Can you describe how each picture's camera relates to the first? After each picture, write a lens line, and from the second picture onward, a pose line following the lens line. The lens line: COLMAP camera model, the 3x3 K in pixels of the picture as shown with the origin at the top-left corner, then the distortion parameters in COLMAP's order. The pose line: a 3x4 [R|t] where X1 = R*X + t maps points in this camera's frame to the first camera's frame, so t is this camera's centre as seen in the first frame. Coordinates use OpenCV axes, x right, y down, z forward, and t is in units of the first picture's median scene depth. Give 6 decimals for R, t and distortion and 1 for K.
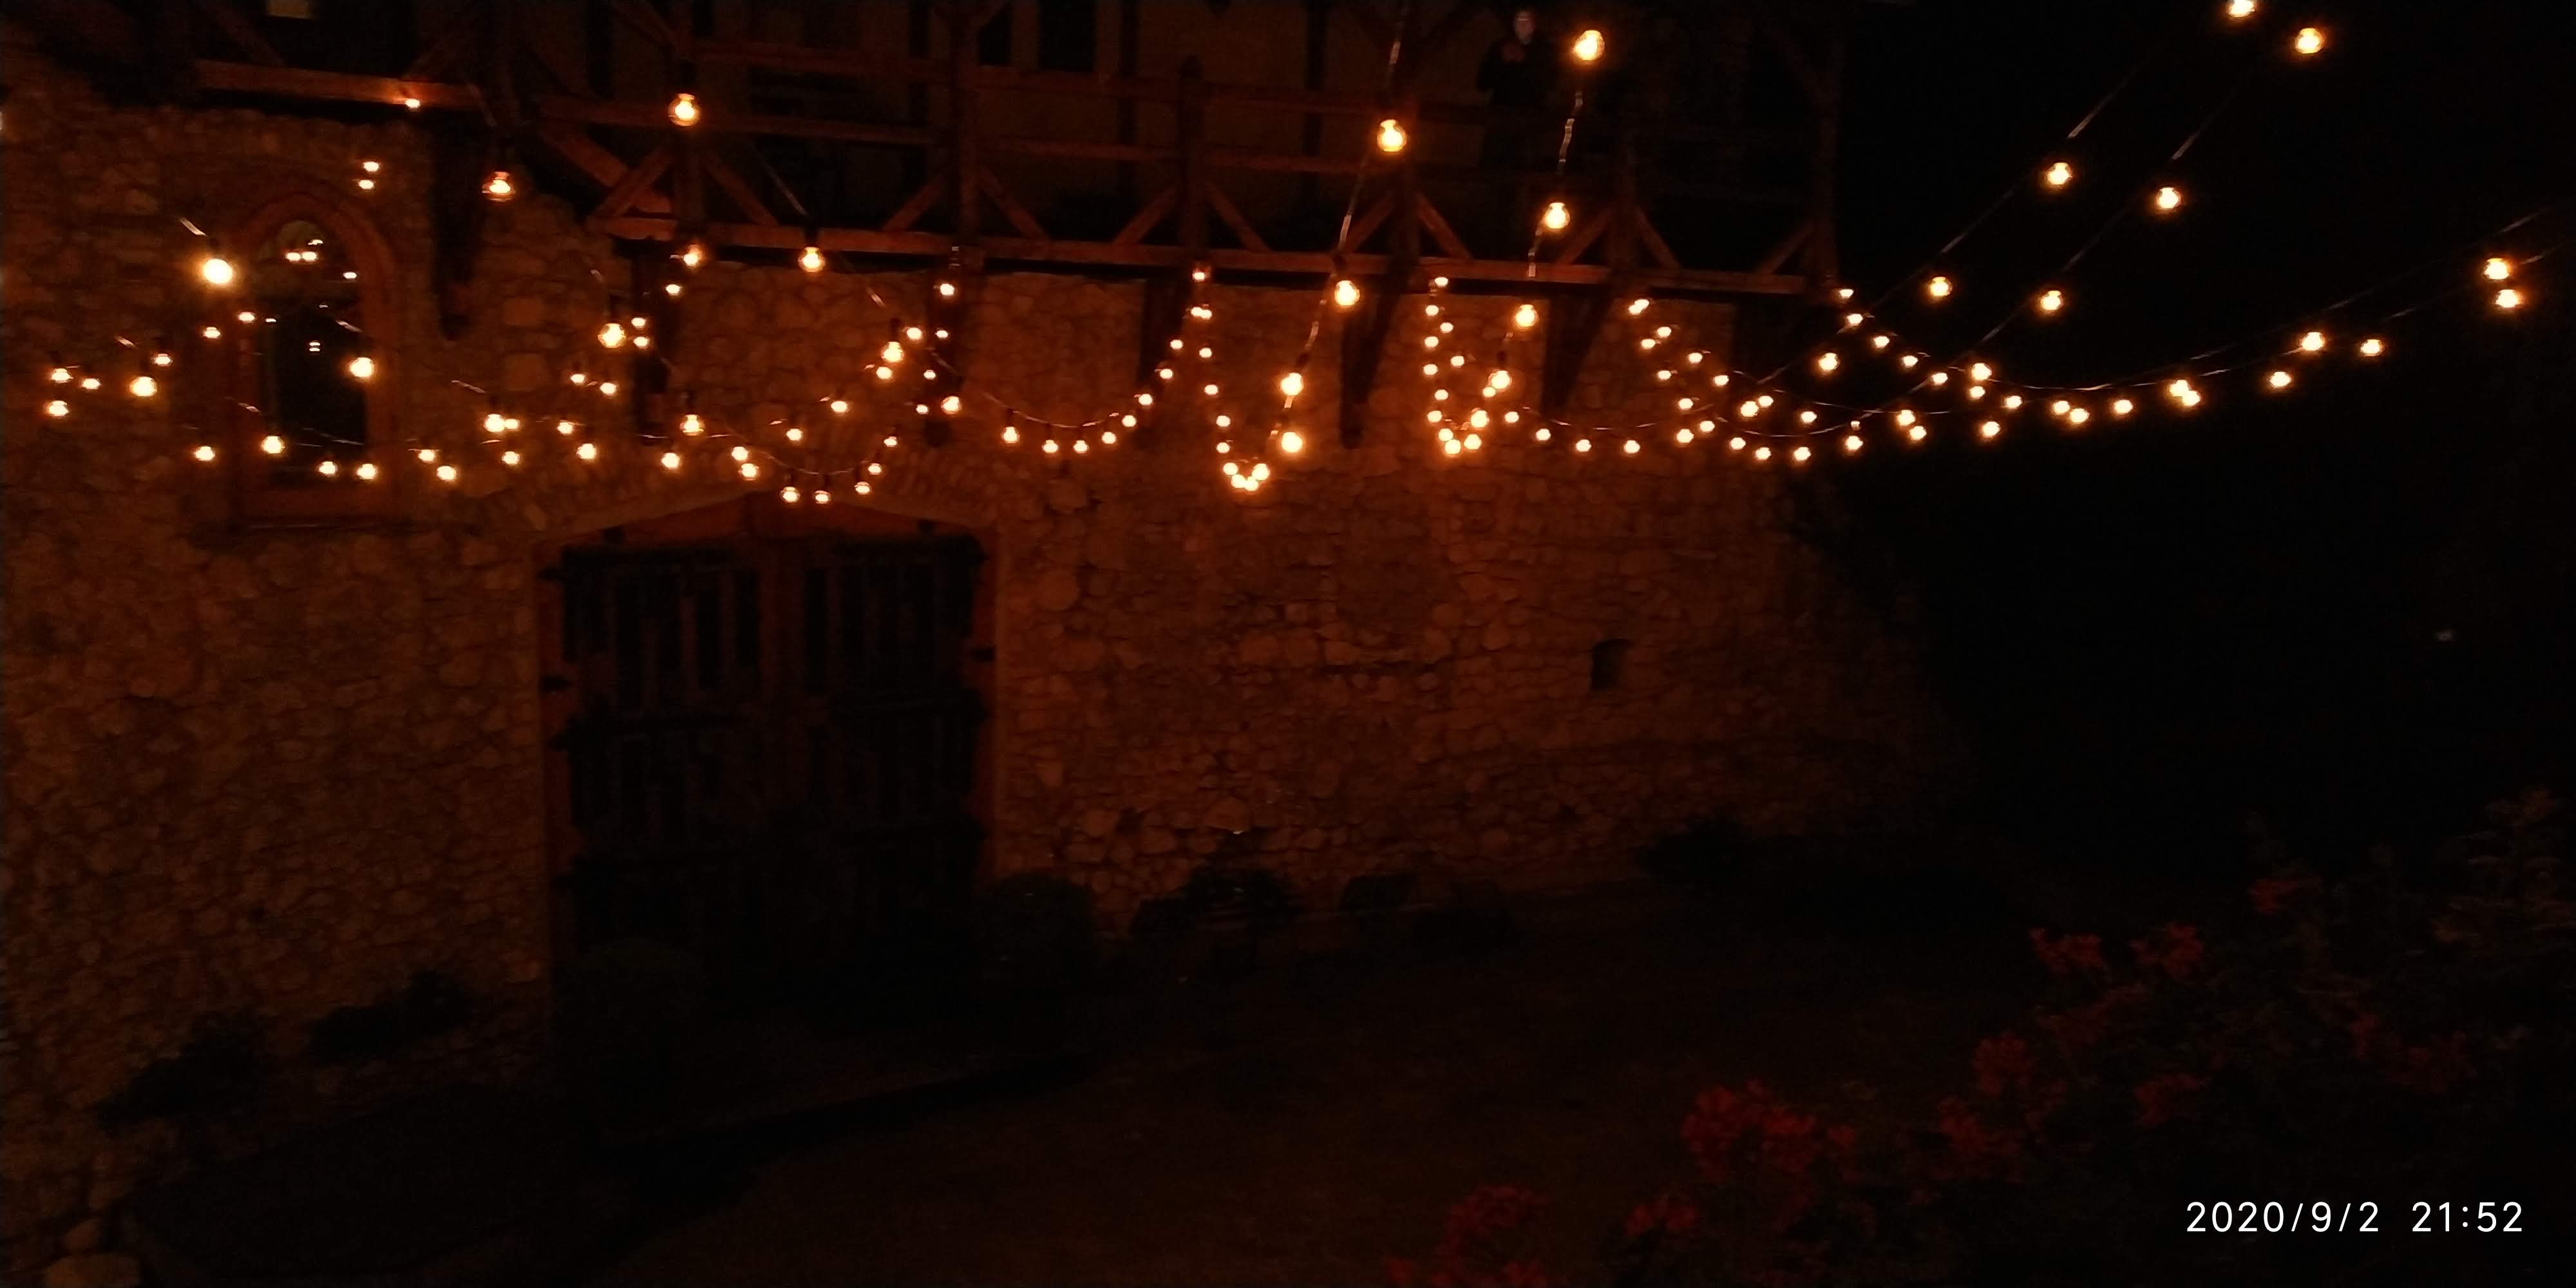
lens RADIAL K [[1861.1, 0, 1288.0], [0, 1861.1, 644.0], [0, 0, 1]] dist [0.093053, -0.095192]
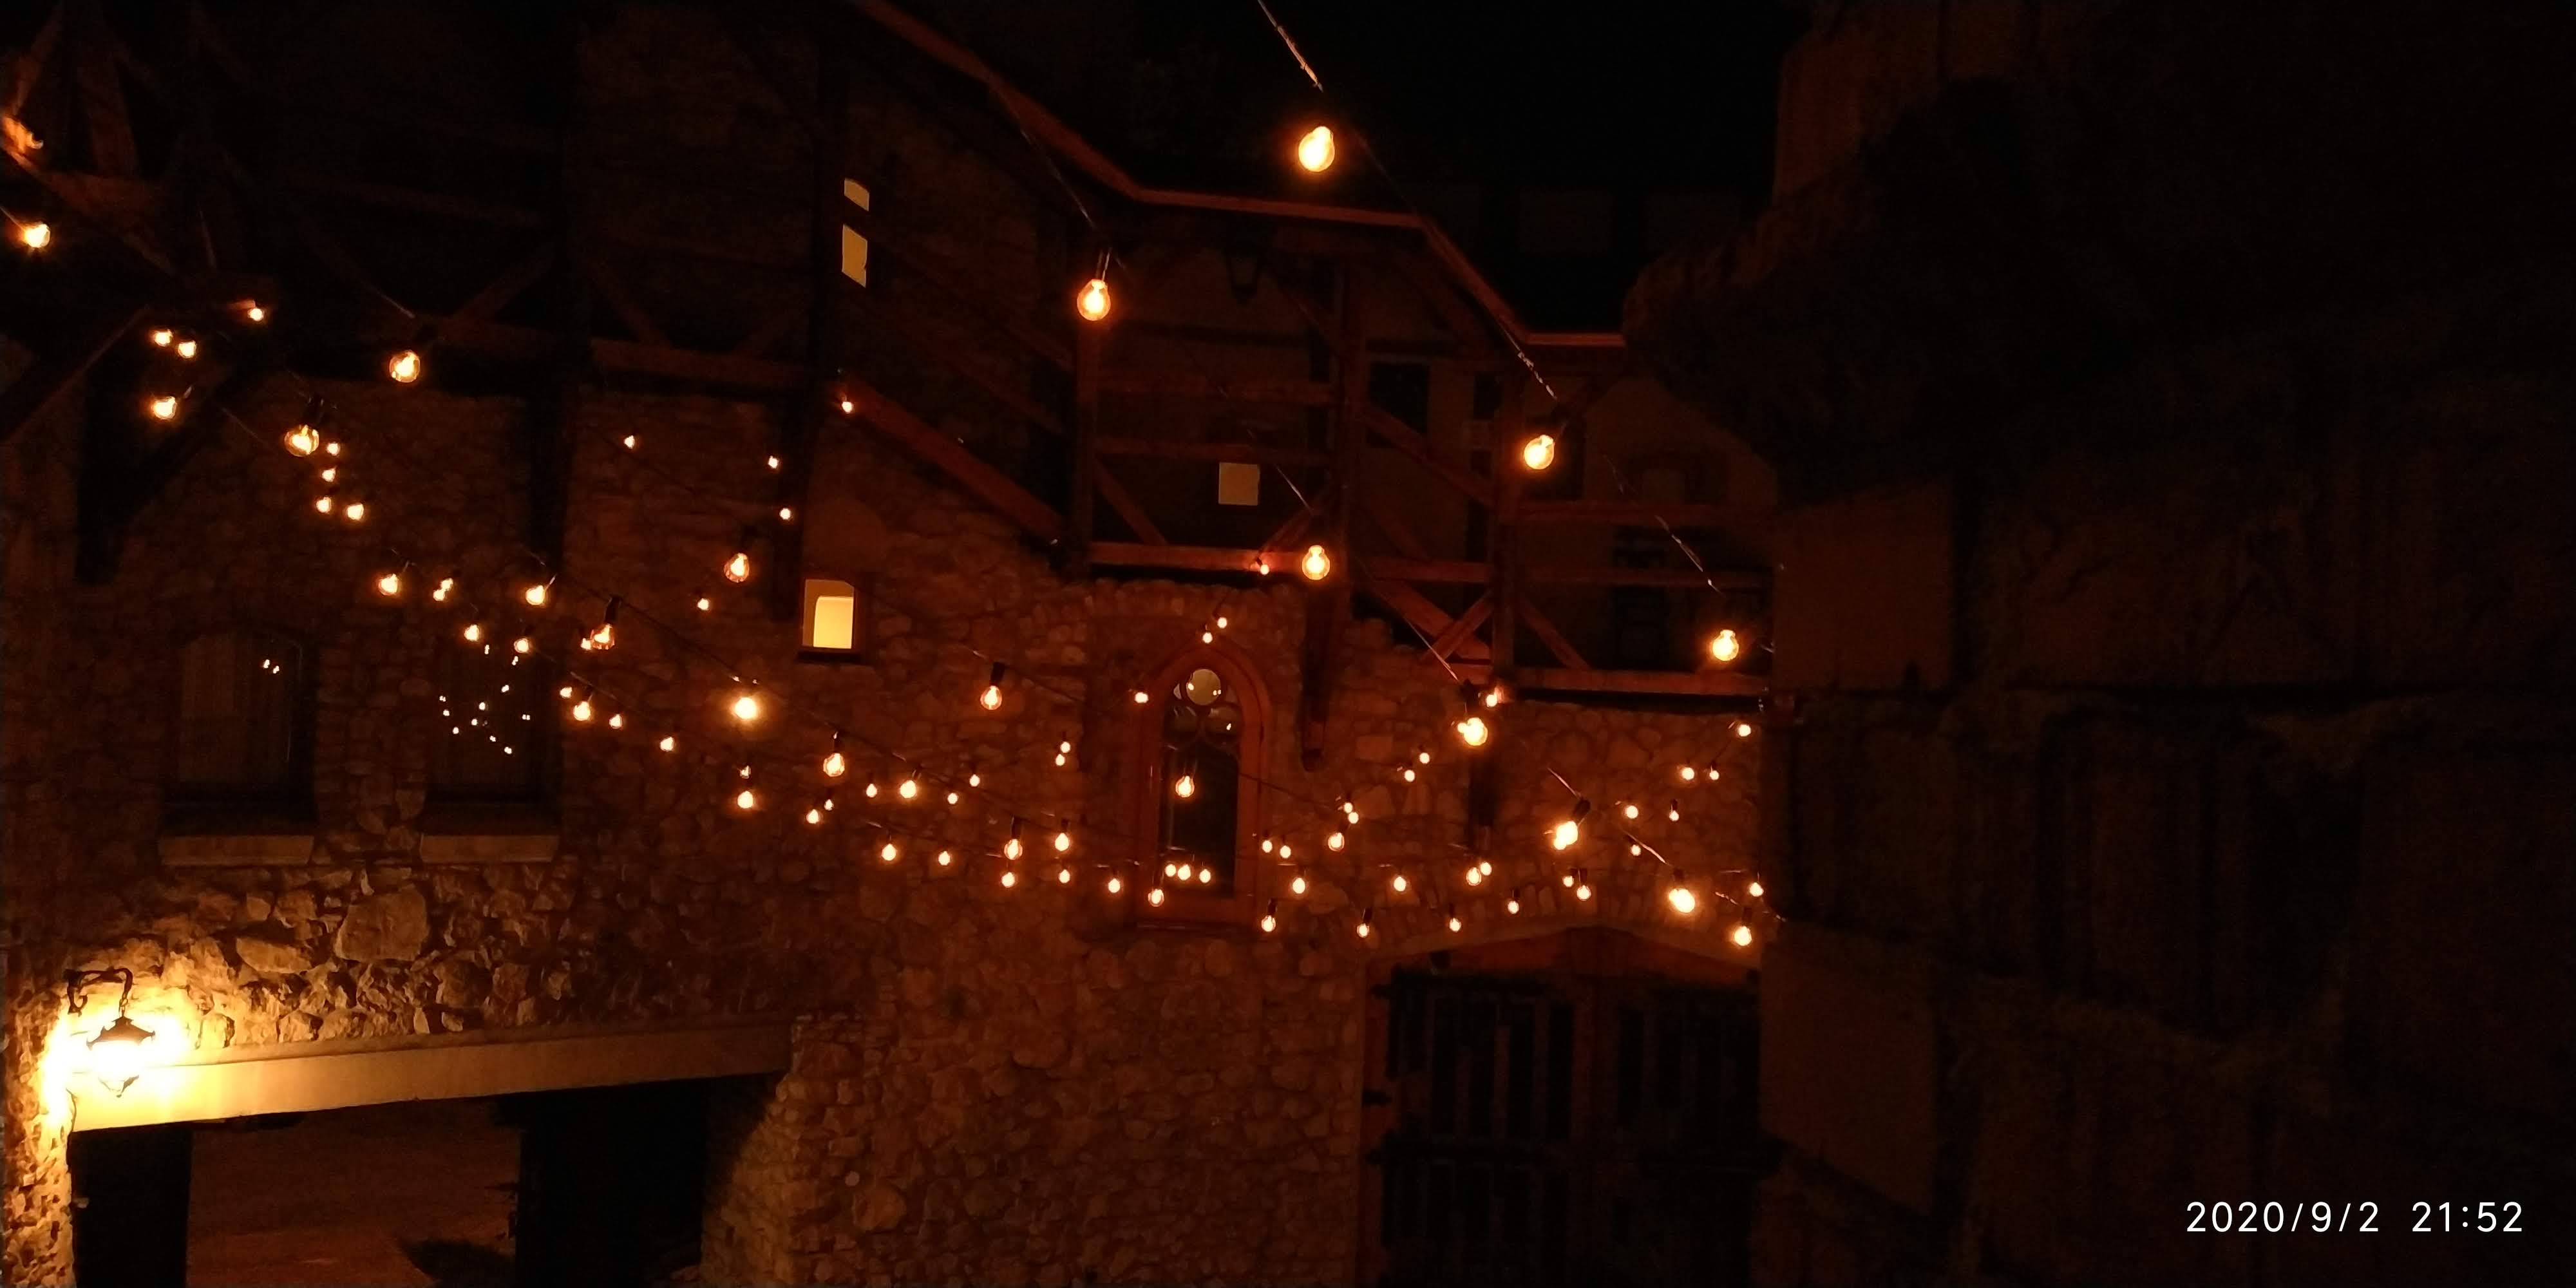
lens RADIAL K [[1858.3, 0, 1287.5], [0, 1858.3, 651.3], [0, 0, 1]] dist [0.096896, -0.105216]
pose [[0.840246, -0.007585, -0.542153, 0.151988], [-0.116685, 0.973944, -0.194469, -0.014546], [0.529501, 0.226663, 0.817467, 0.077449]]
